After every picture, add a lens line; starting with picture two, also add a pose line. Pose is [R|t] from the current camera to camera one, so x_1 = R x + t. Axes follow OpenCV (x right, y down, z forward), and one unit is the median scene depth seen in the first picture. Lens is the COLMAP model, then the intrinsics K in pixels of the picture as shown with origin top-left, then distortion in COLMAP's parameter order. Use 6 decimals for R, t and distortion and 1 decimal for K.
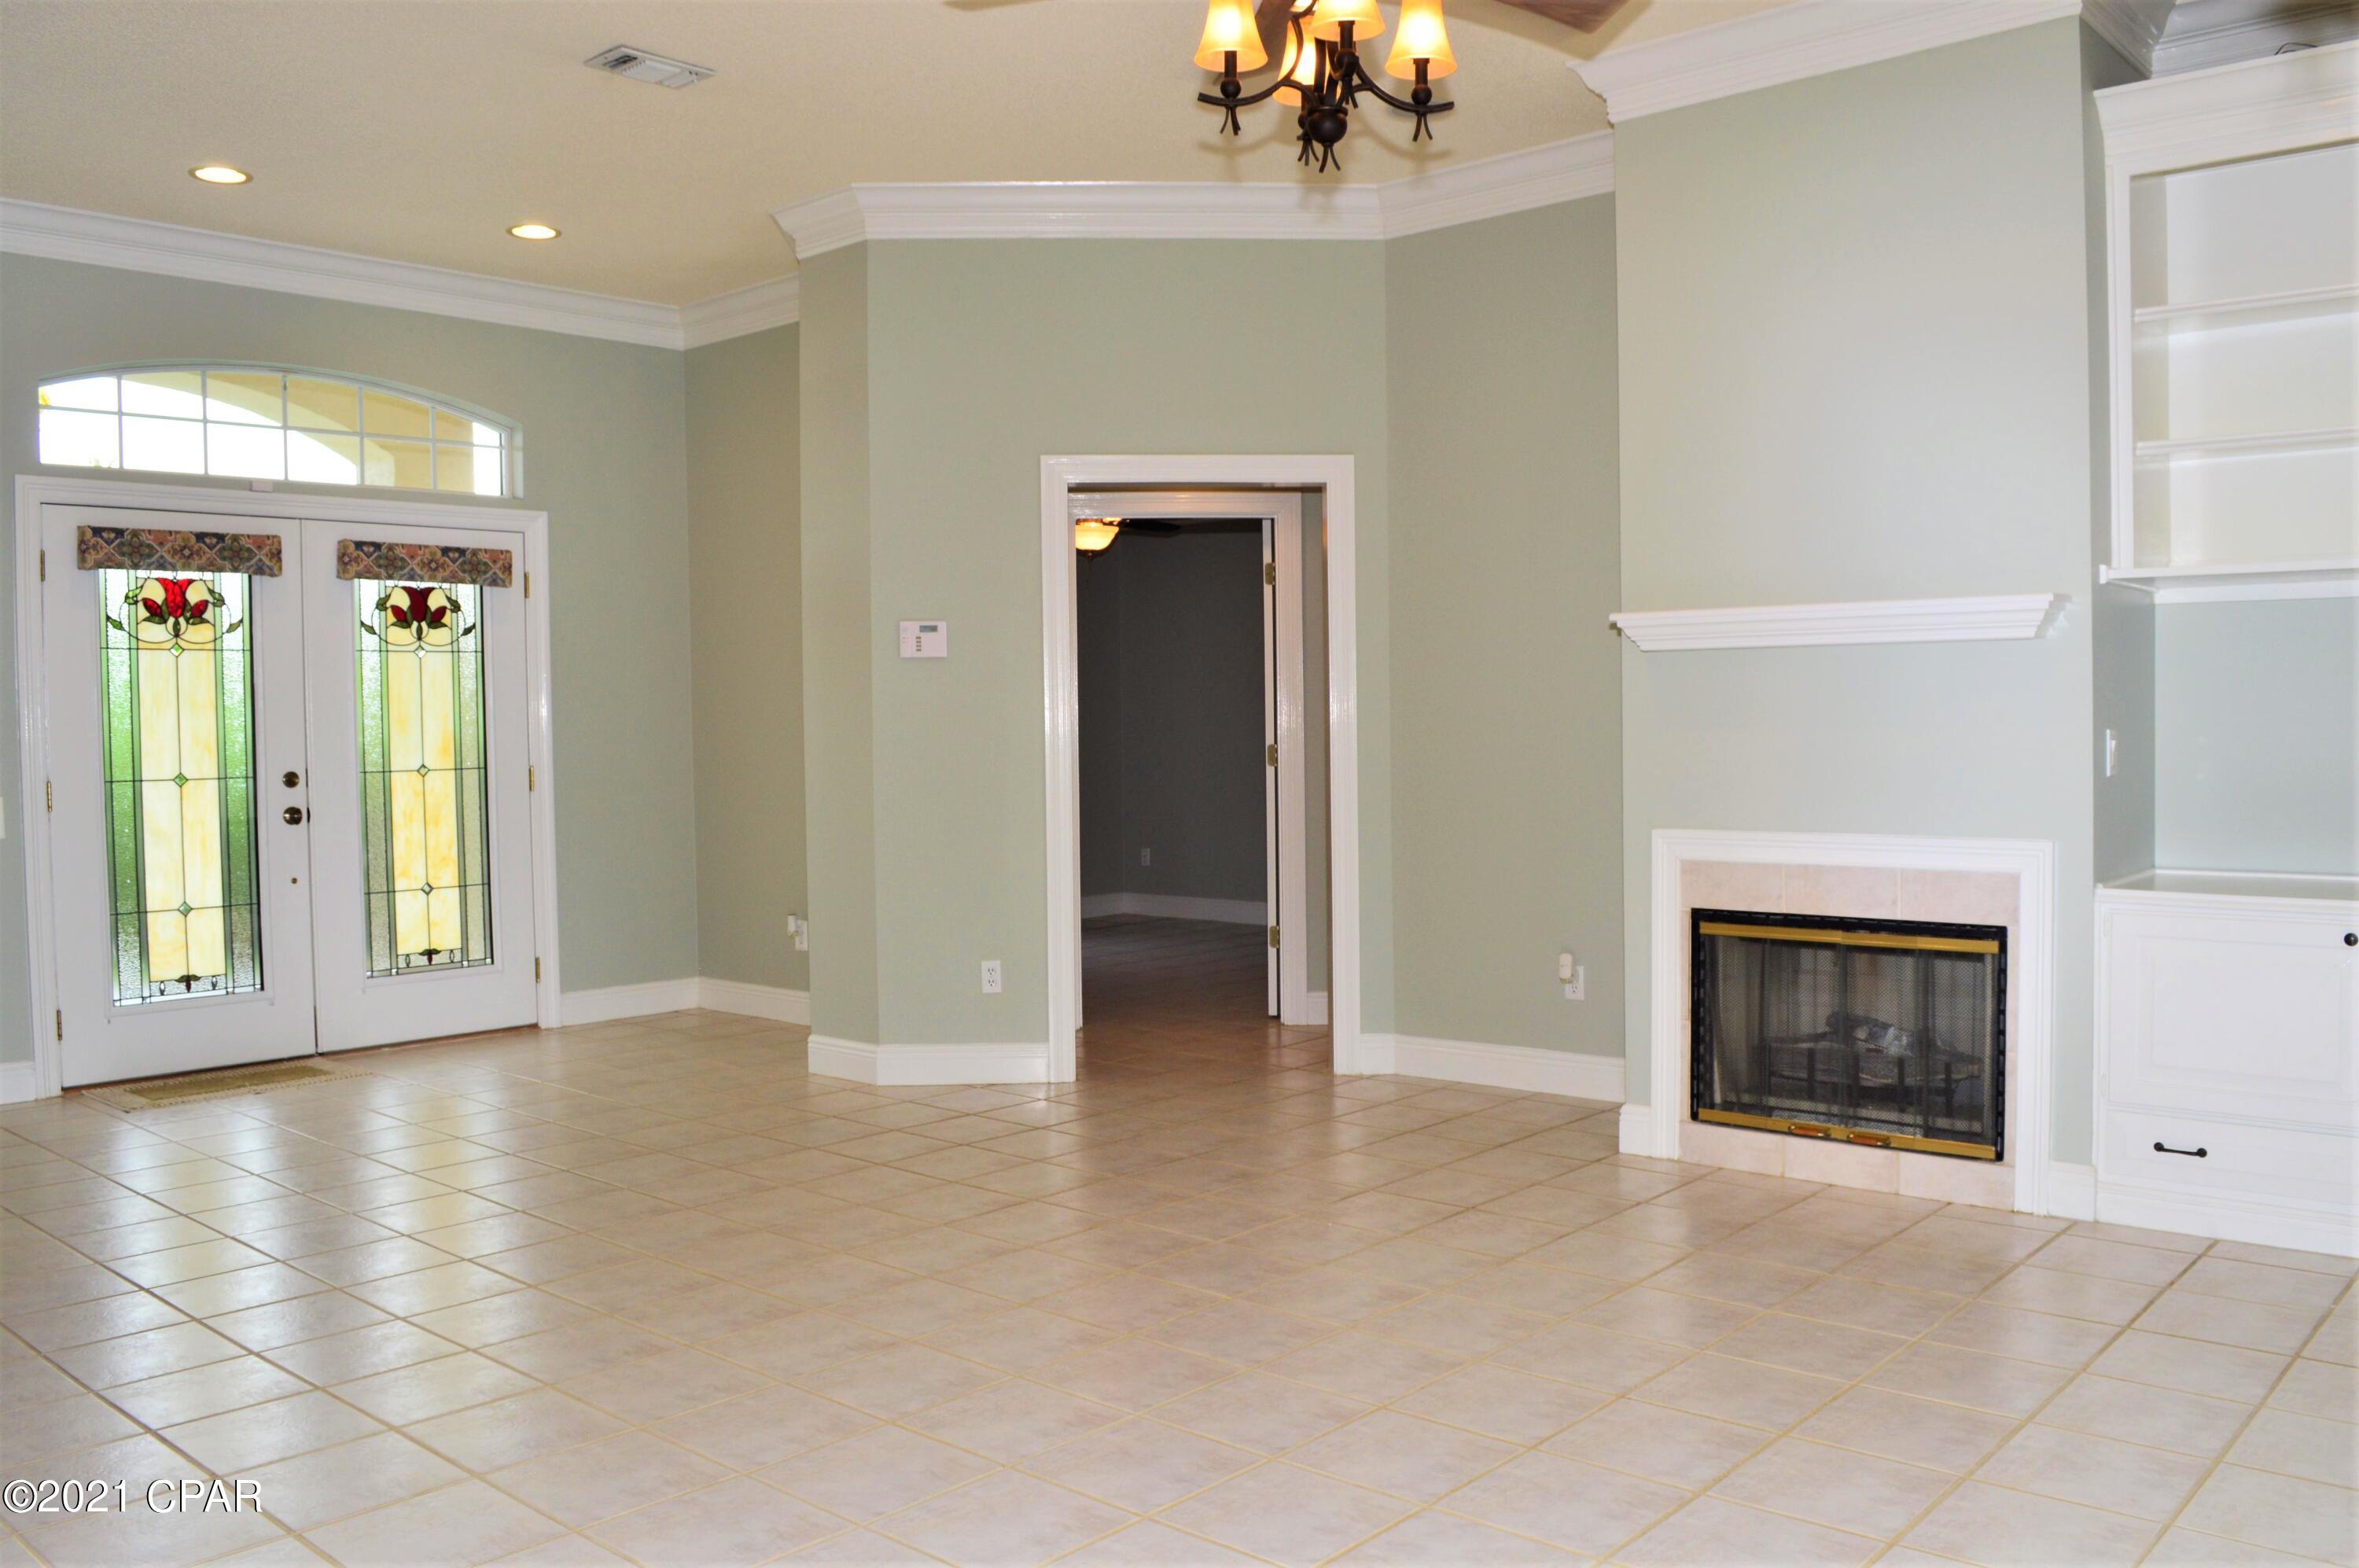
lens RADIAL K [[1869.5, 0, 1179.5], [0, 1869.5, 784.0], [0, 0, 1]] dist [-0.078649, -0.002144]
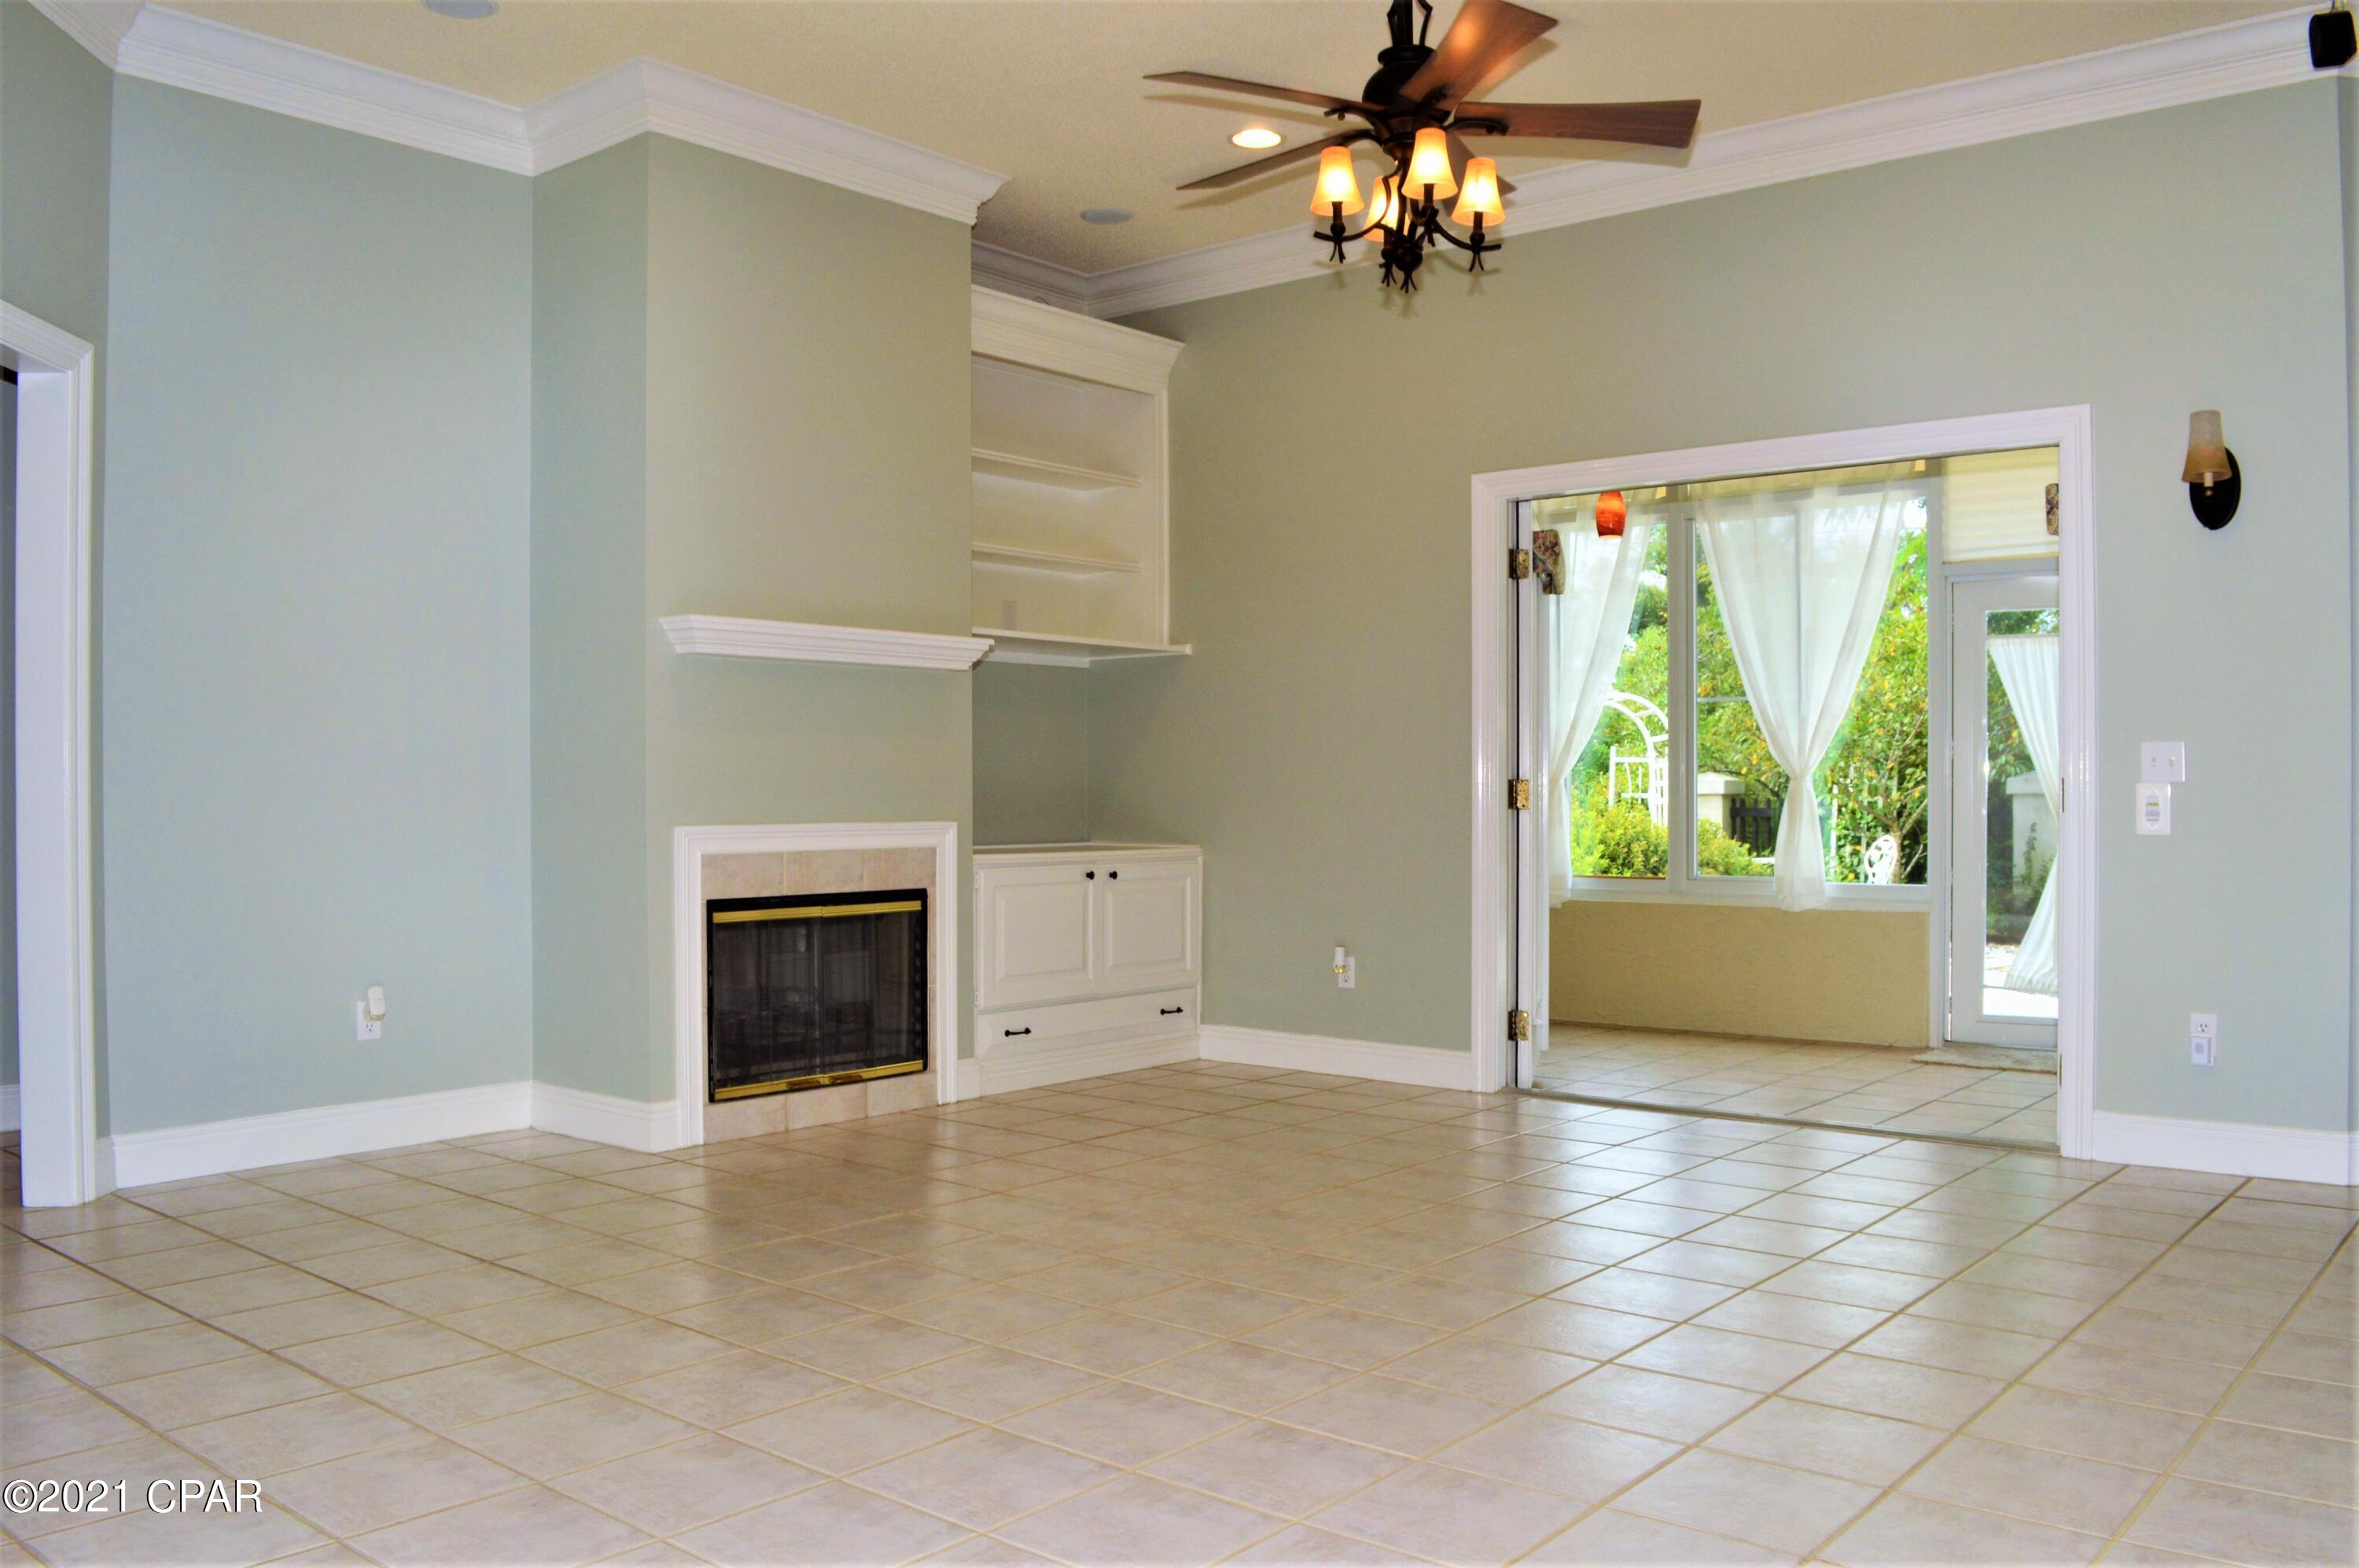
lens RADIAL K [[1869.5, 0, 1179.5], [0, 1869.5, 784.0], [0, 0, 1]] dist [-0.078649, -0.002144]
pose [[-0.039276, 0.019008, 0.999048, -0.843873], [0.034124, 0.999261, -0.017670, 0.031282], [-0.998646, 0.033397, -0.039896, 0.829896]]
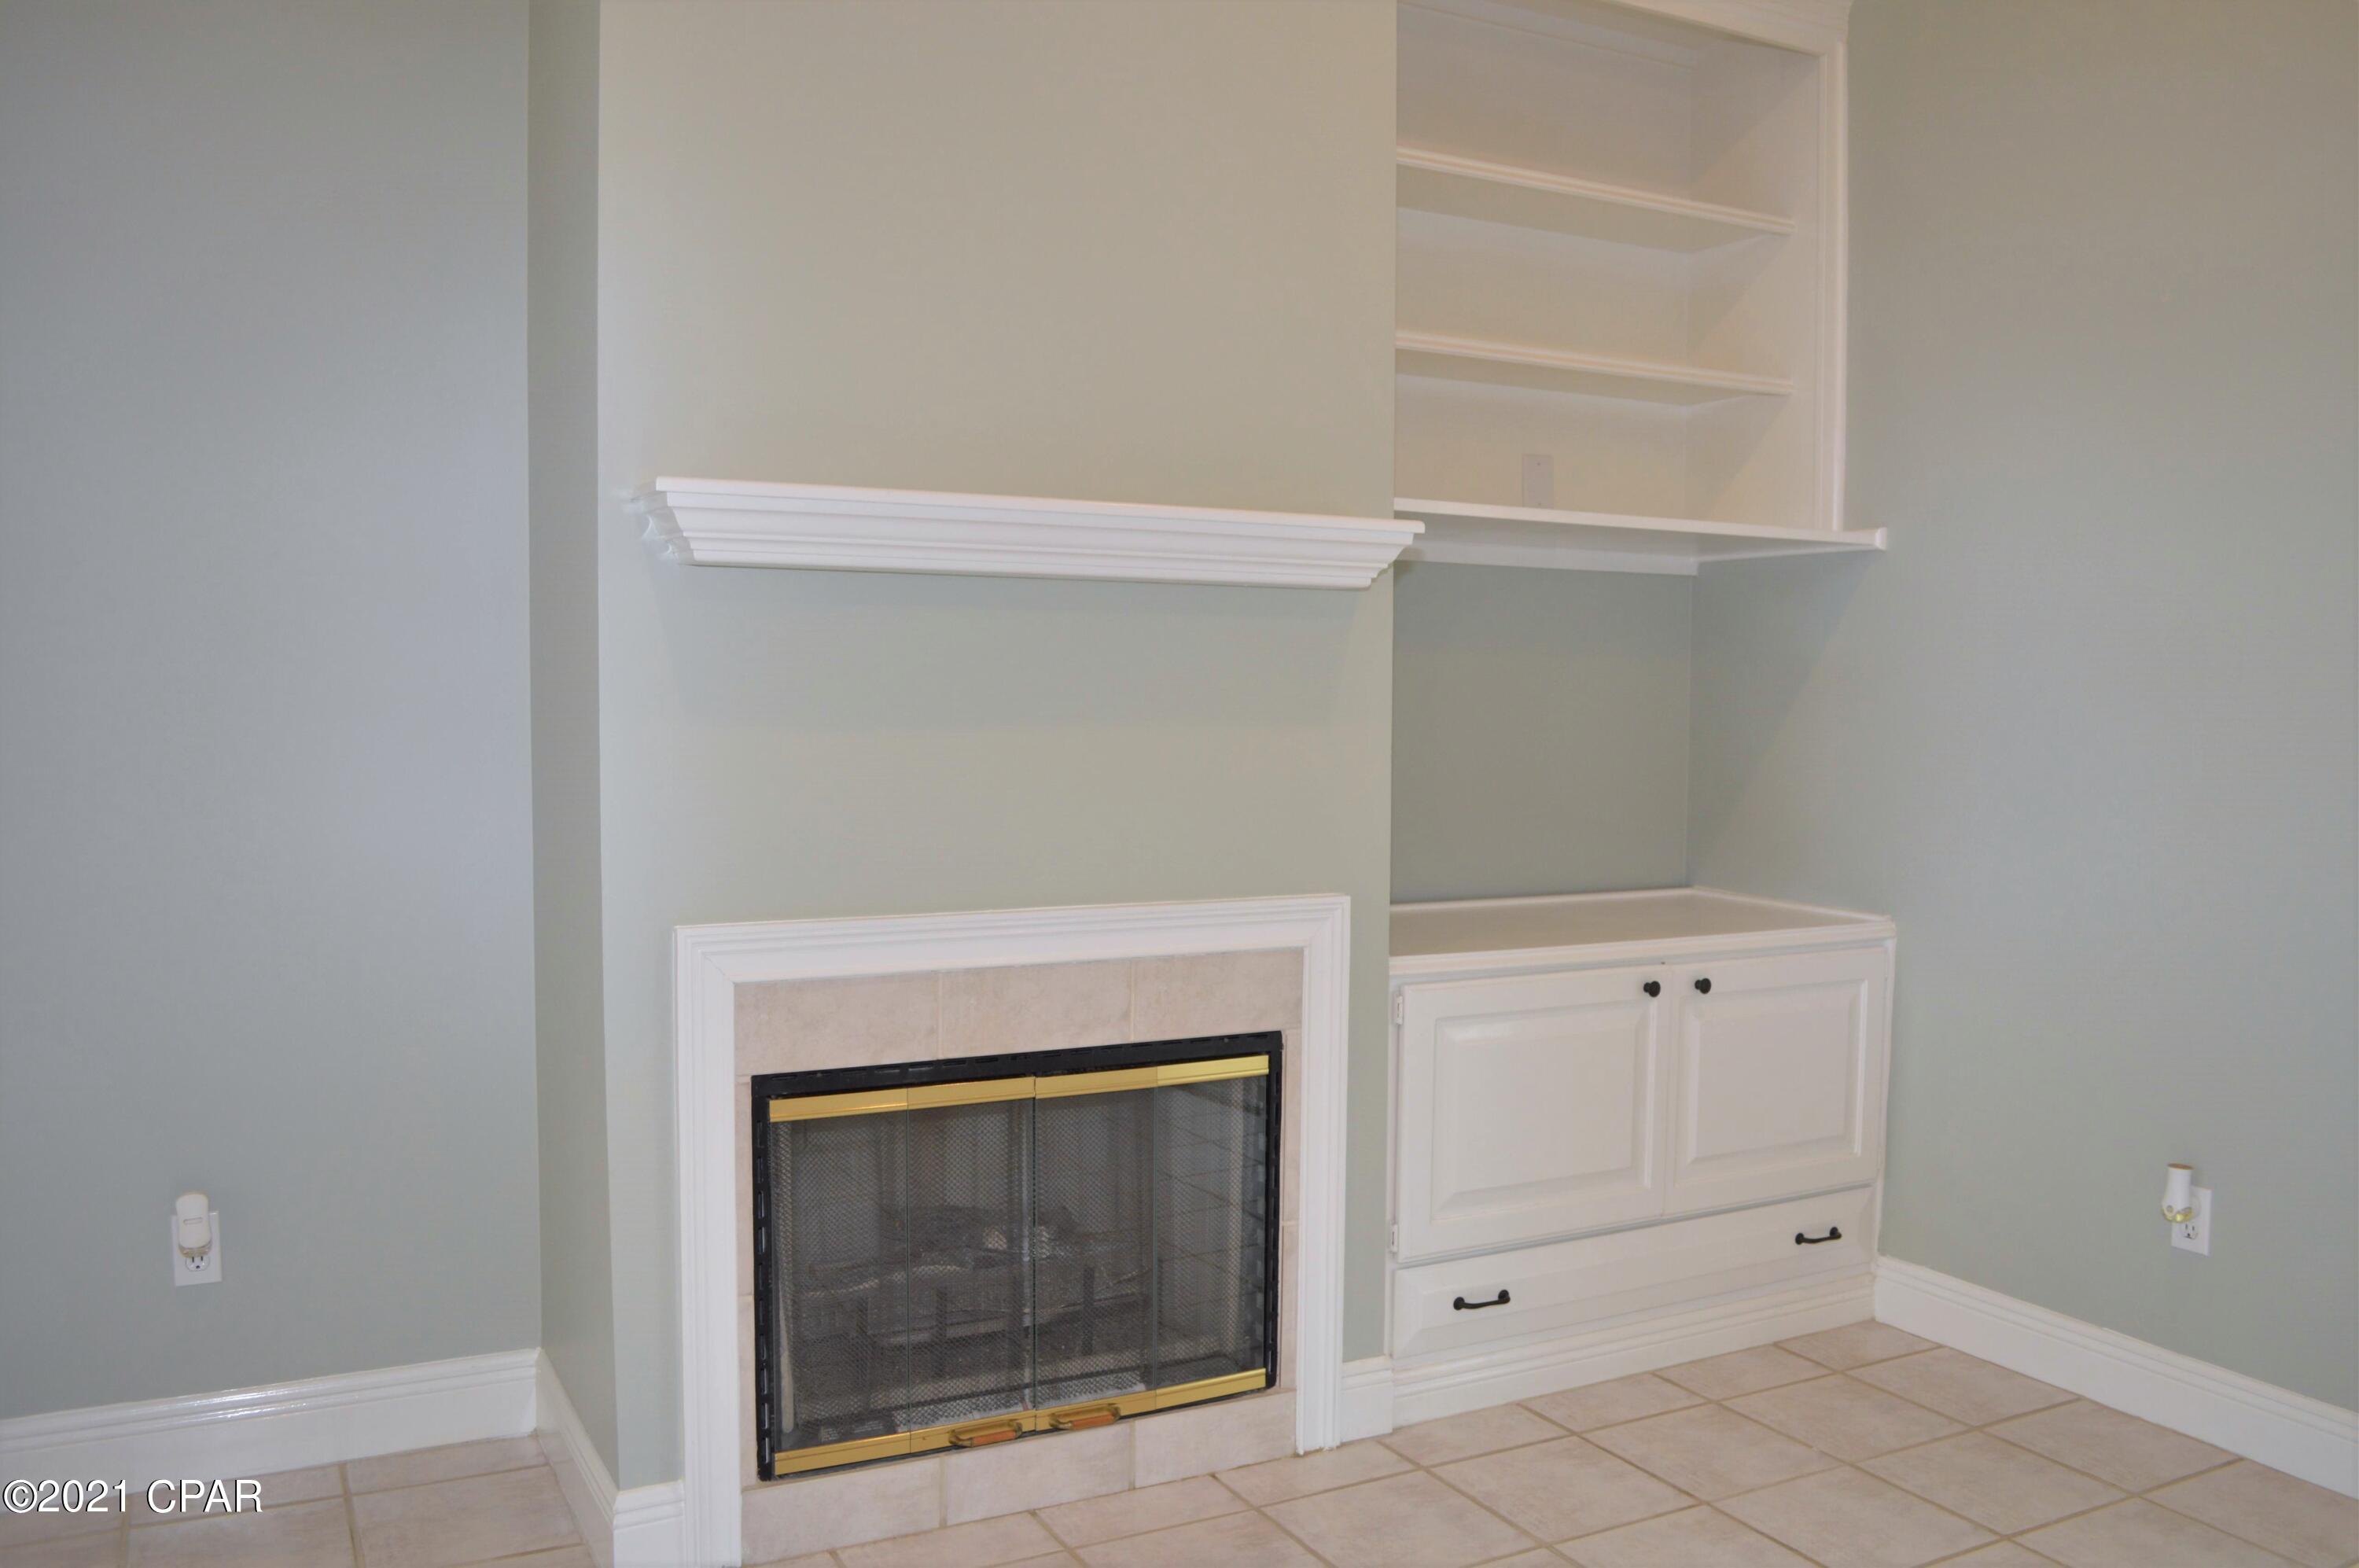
lens RADIAL K [[1840.7, 0, 1179.5], [0, 1840.7, 784.0], [0, 0, 1]] dist [-0.092548, 0.004103]
pose [[0.350053, -0.030945, 0.936218, -0.158292], [0.016311, 0.999504, 0.026938, -0.025926], [-0.936588, 0.005841, 0.350385, 0.768325]]
